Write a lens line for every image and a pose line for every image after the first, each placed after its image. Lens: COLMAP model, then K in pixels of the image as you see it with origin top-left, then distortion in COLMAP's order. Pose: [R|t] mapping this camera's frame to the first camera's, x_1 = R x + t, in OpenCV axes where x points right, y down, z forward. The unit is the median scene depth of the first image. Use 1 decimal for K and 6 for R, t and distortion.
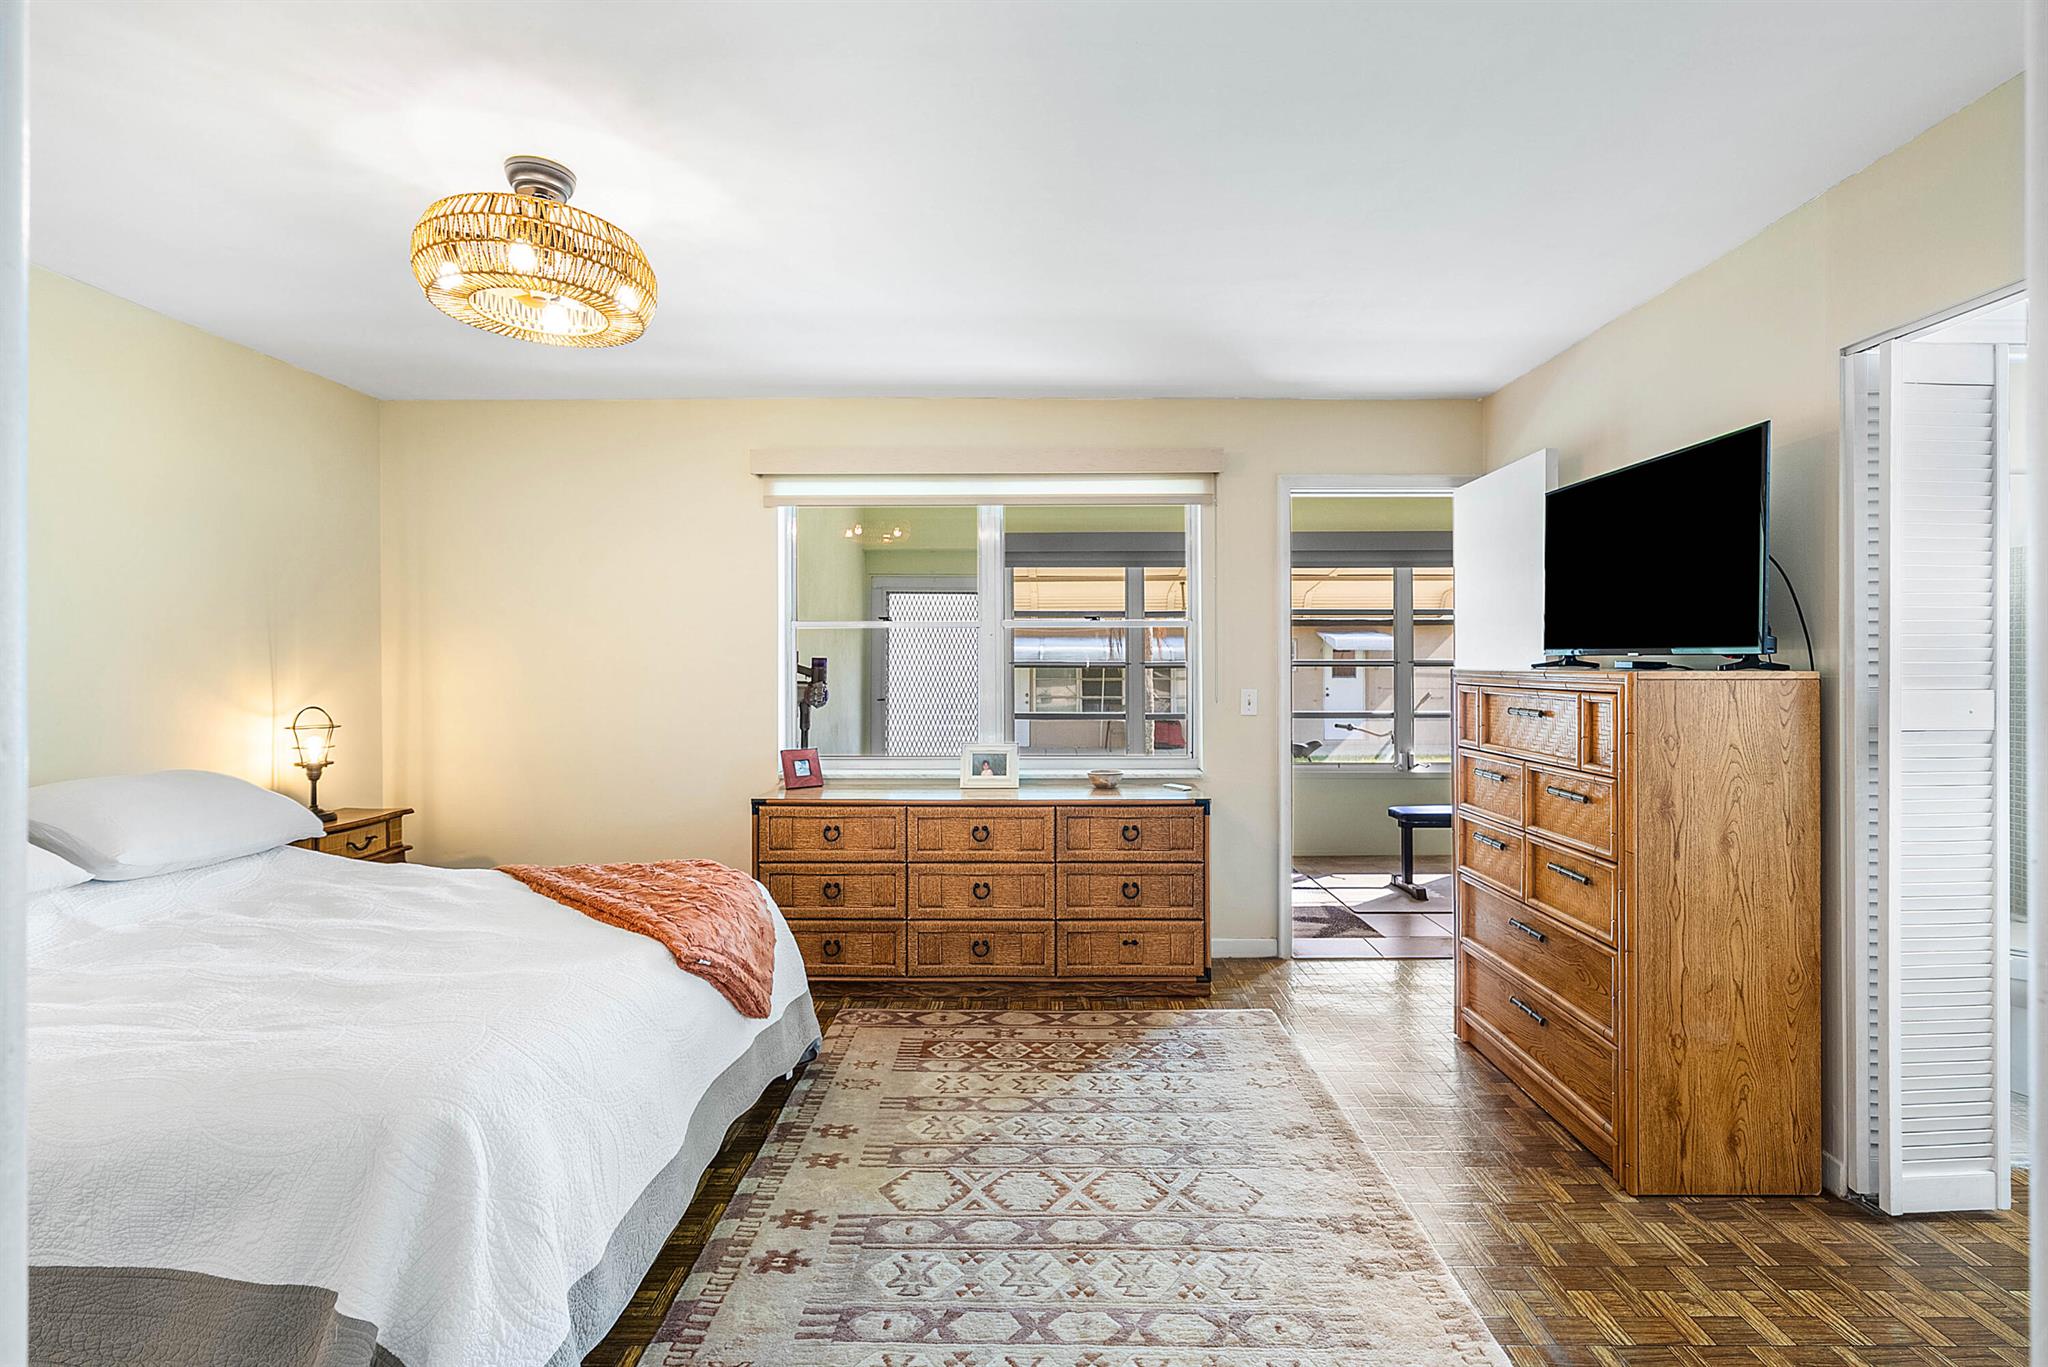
lens RADIAL K [[919.9, 0, 1032.0], [0, 919.9, 661.3], [0, 0, 1]] dist [-0.000480, -0.000379]
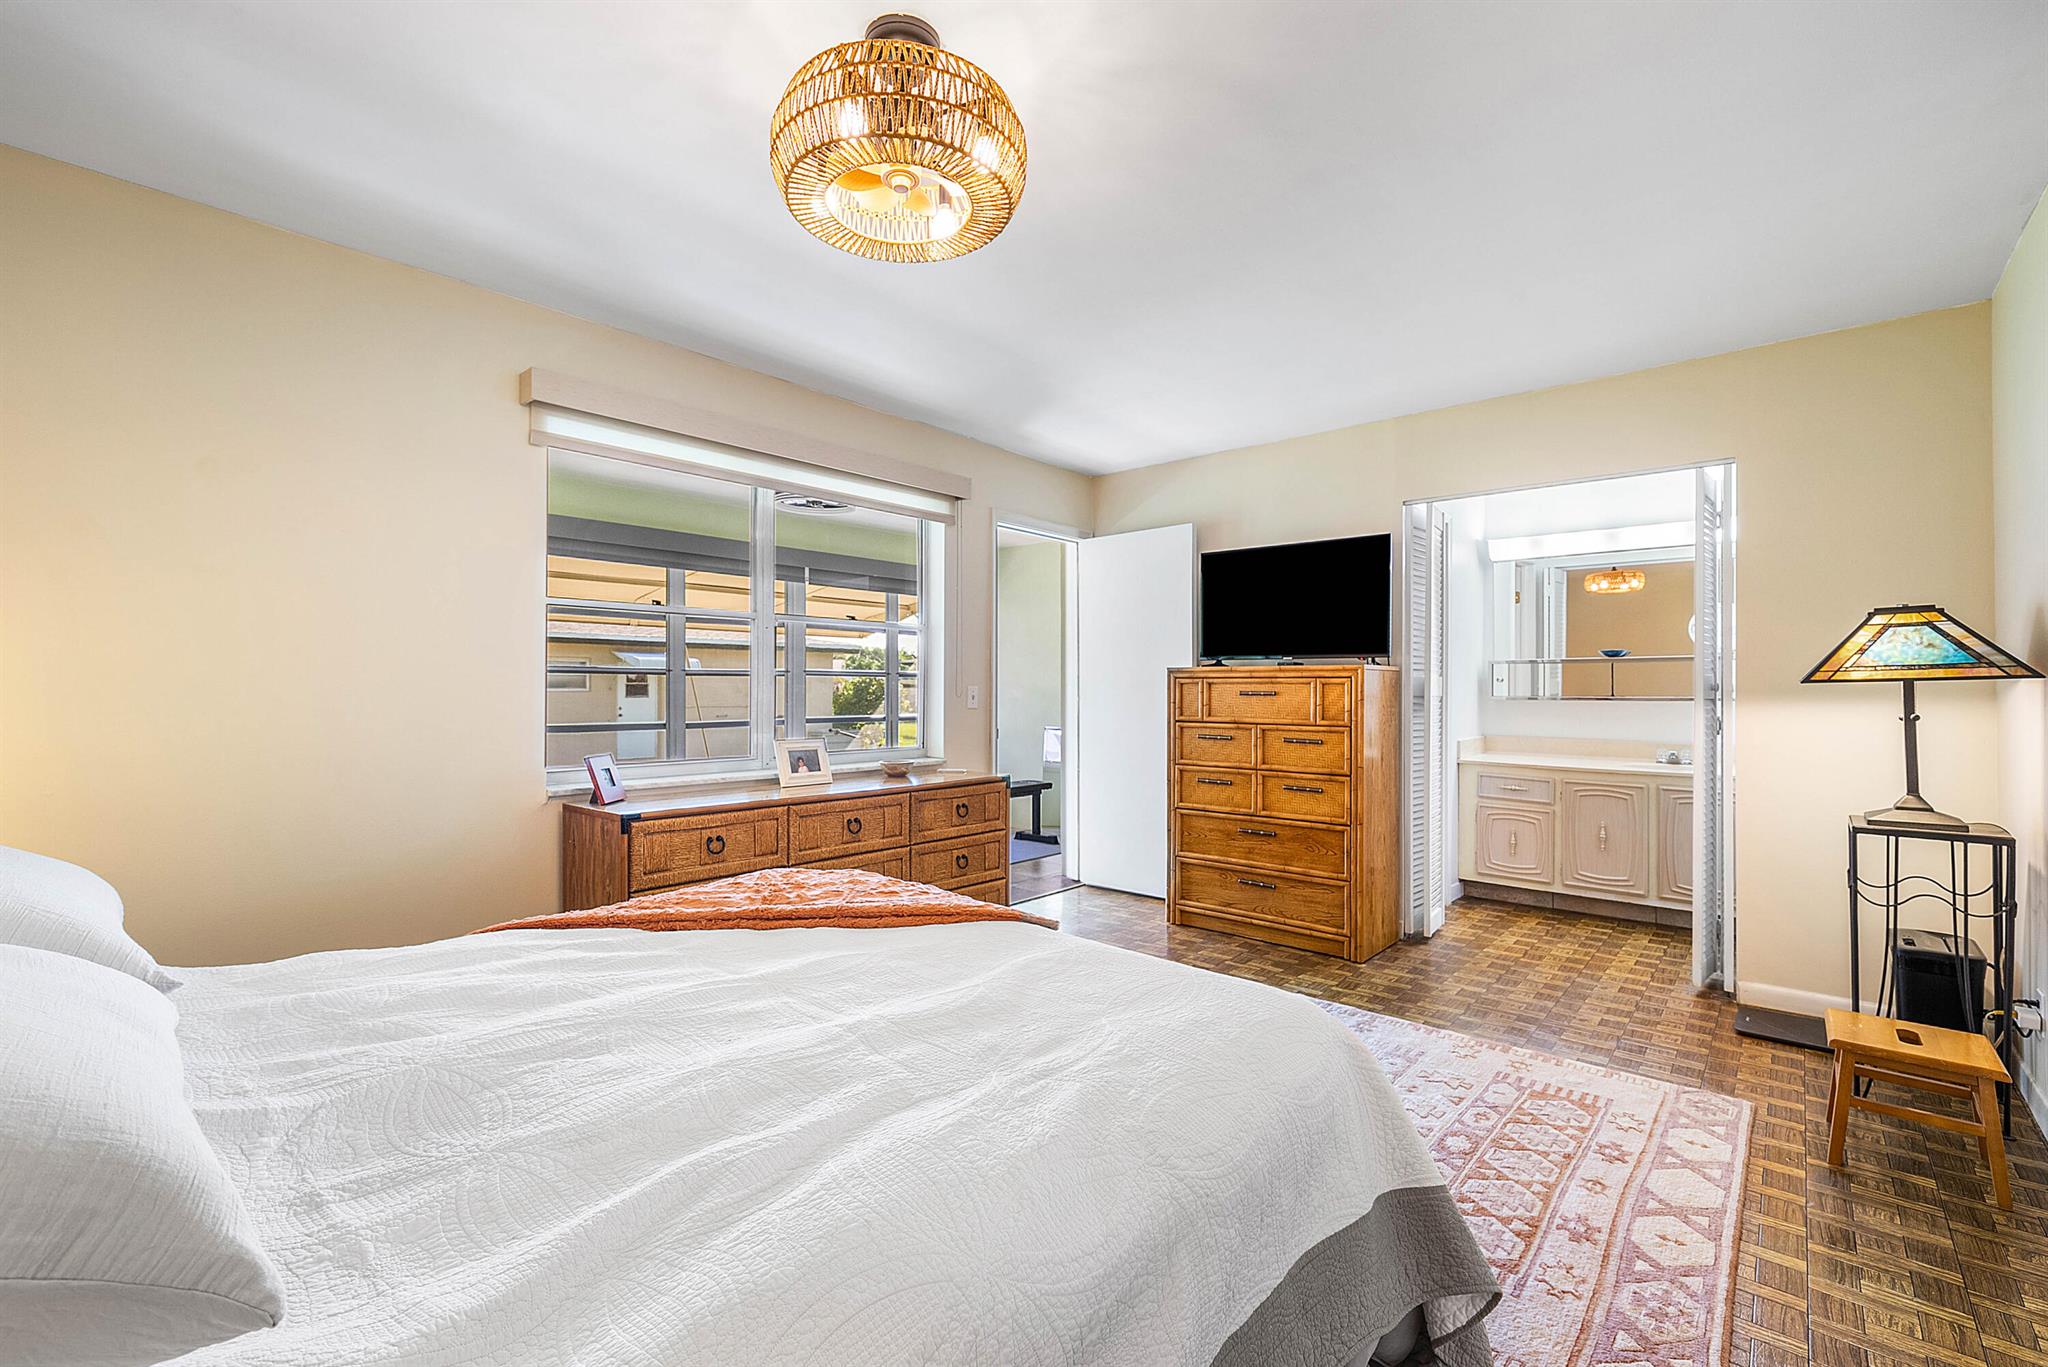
lens RADIAL K [[895.3, 0, 1024.0], [0, 895.3, 683.5], [0, 0, 1]] dist [0.002458, 0.000133]
pose [[0.647452, 0.011558, 0.762019, -0.672088], [-0.006932, 0.999933, -0.009277, 0.042261], [-0.762075, 0.000724, 0.647488, 0.240183]]
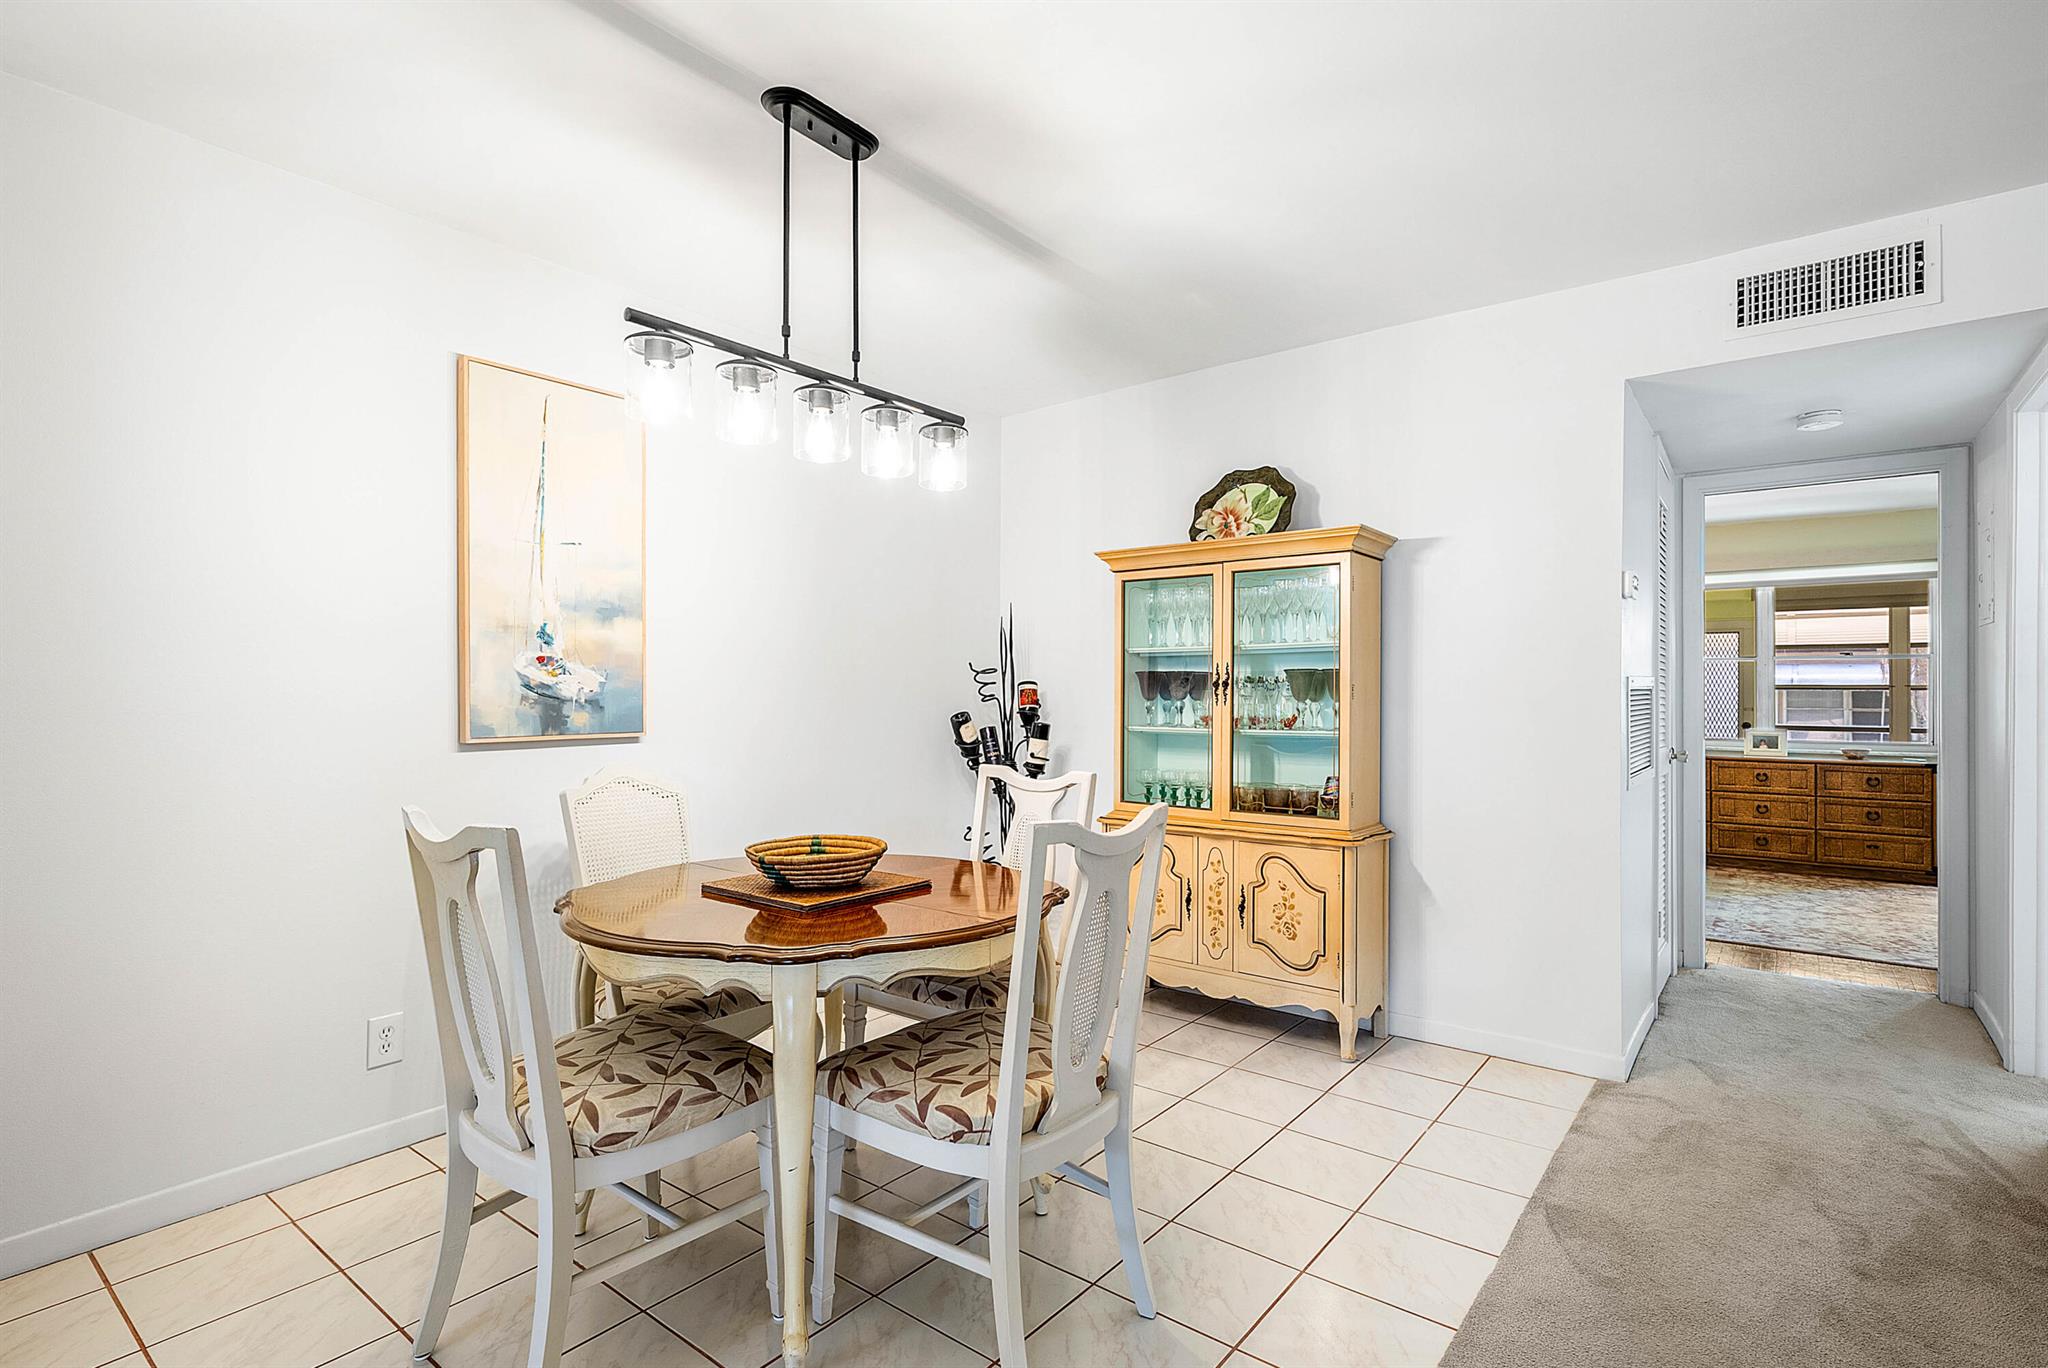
lens RADIAL K [[986.2, 0, 1020.0], [0, 986.2, 674.6], [0, 0, 1]] dist [0.001080, -0.000442]
pose [[0.795082, -0.003138, -0.606493, -0.038463], [-0.007015, 0.999872, -0.014369, 0.026703], [0.606461, 0.015680, 0.794959, -1.389996]]
